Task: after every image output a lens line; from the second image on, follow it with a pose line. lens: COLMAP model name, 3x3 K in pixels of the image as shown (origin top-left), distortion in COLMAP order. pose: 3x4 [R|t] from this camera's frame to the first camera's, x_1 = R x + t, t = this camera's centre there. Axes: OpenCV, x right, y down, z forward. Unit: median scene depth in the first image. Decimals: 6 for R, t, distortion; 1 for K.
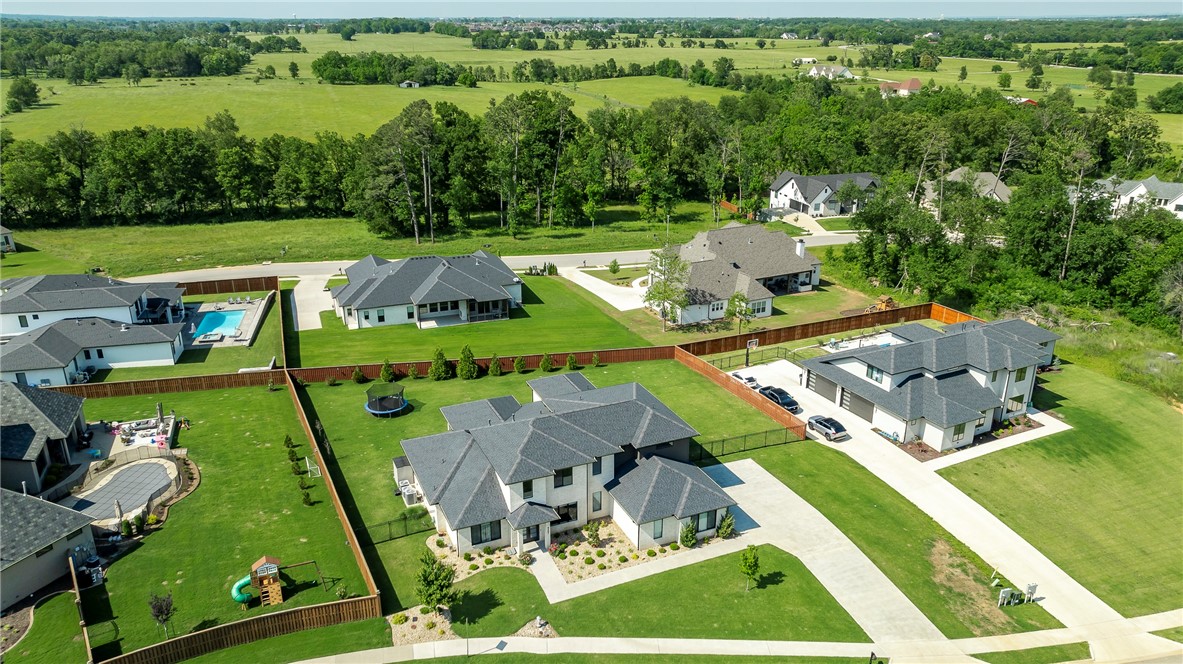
lens RADIAL K [[838.0, 0, 591.5], [0, 838.0, 332.0], [0, 0, 1]] dist [-0.006230, 0.005666]
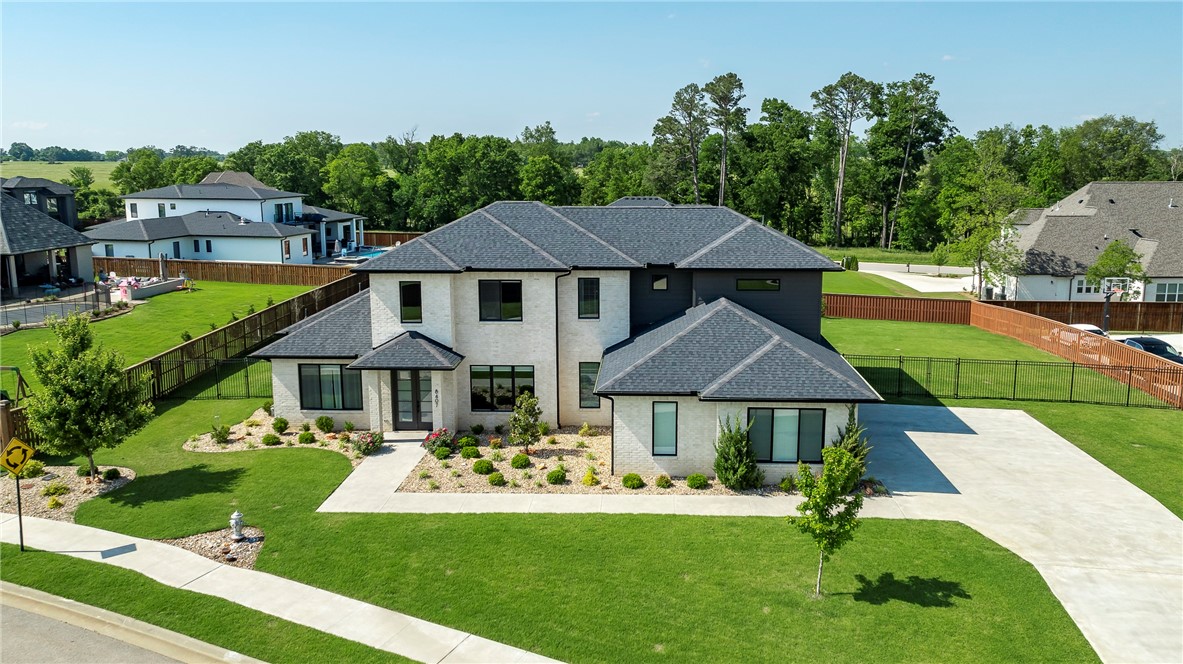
lens RADIAL K [[911.8, 0, 617.6], [0, 911.8, 329.6], [0, 0, 1]] dist [-0.005910, 0.003245]
pose [[0.900914, 0.084374, -0.425718, 0.212123], [-0.154026, 0.979226, -0.131878, 0.218353], [0.405747, 0.184383, 0.895194, 0.515662]]
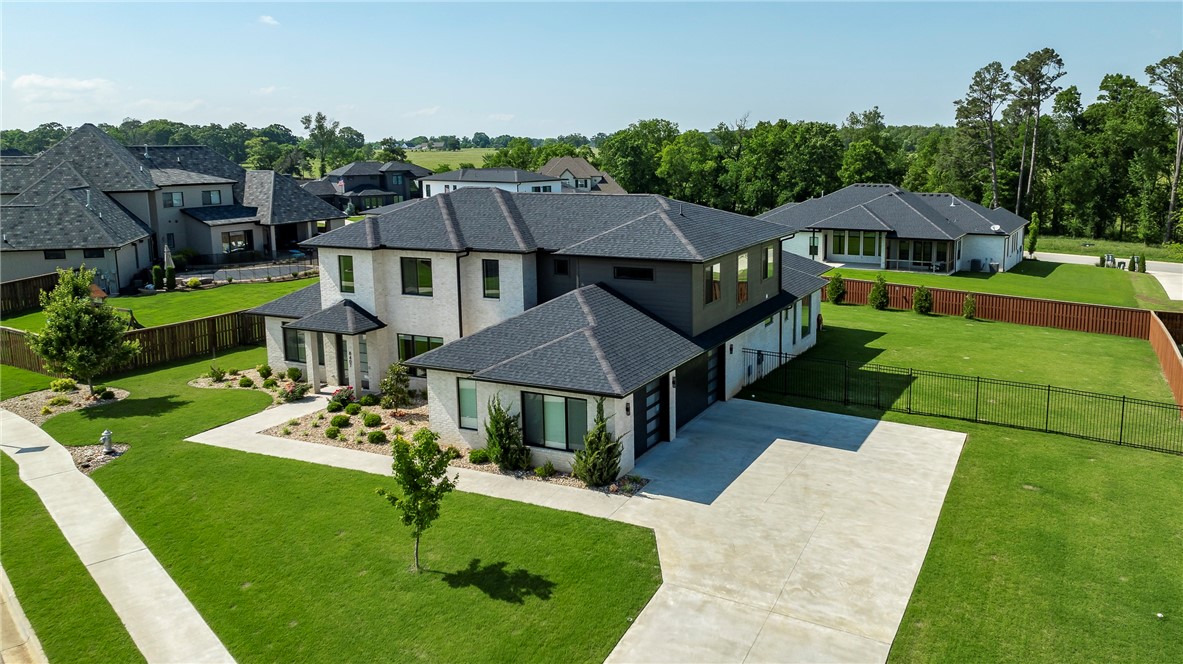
lens RADIAL K [[909.5, 0, 652.8], [0, 909.5, 308.7], [0, 0, 1]] dist [-0.005525, 0.005539]
pose [[0.662546, 0.133745, -0.736984, 0.417799], [-0.256541, 0.964938, -0.055515, 0.165847], [0.703719, 0.225848, 0.673626, 0.651380]]
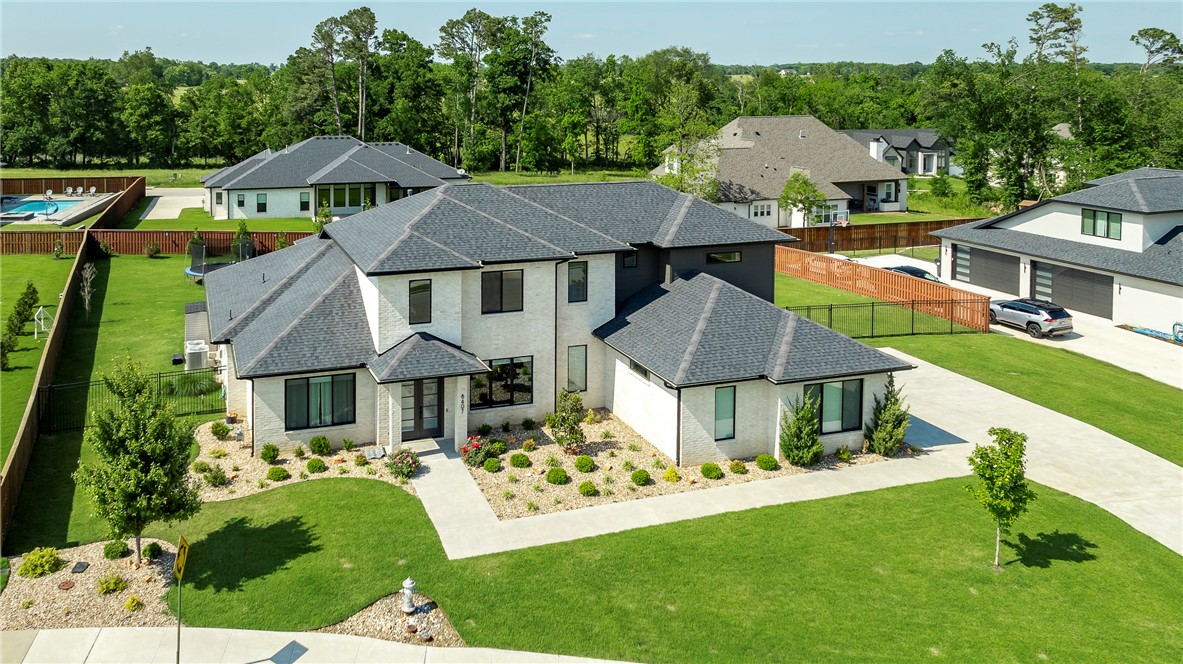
lens RADIAL K [[916.1, 0, 462.9], [0, 916.1, 123.4], [0, 0, 1]] dist [-0.002606, 0.000119]
pose [[0.993014, 0.009589, -0.117610, 0.001977], [-0.043706, 0.955695, -0.291097, 0.205940], [0.109608, 0.294204, 0.949437, 0.447712]]
